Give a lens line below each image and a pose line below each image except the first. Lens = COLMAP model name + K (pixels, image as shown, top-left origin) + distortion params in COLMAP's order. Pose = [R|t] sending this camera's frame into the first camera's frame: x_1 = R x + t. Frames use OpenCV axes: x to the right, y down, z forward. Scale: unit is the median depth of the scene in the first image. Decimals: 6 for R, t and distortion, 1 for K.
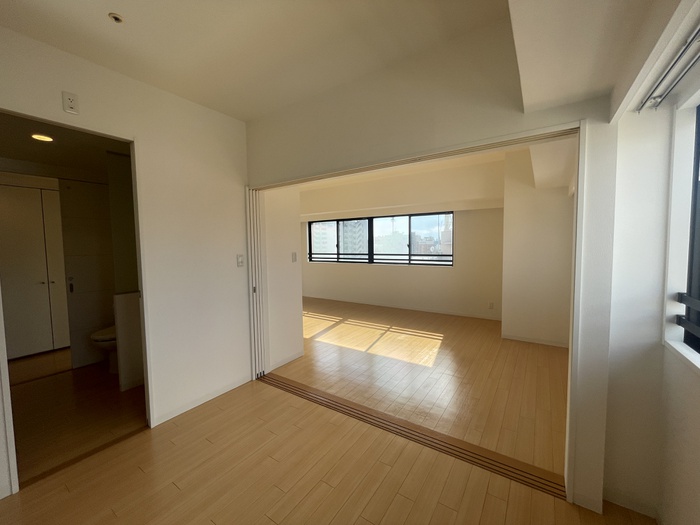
lens RADIAL K [[284.8, 0, 349.9], [0, 284.8, 260.2], [0, 0, 1]] dist [-0.000756, -0.000017]
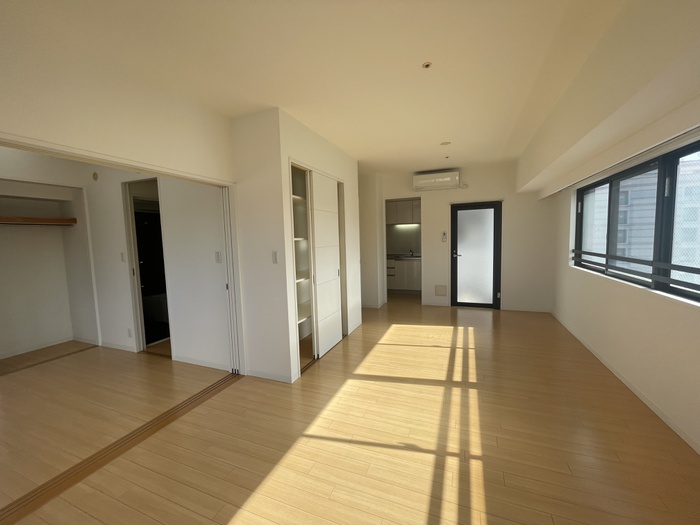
lens RADIAL K [[284.8, 0, 351.0], [0, 284.8, 263.0], [0, 0, 1]] dist [-0.000756, -0.000017]
pose [[0.213848, 0.095544, -0.972183, 0.473529], [-0.036381, 0.995294, 0.089813, -0.055577], [0.976189, 0.016163, 0.216317, 0.781428]]
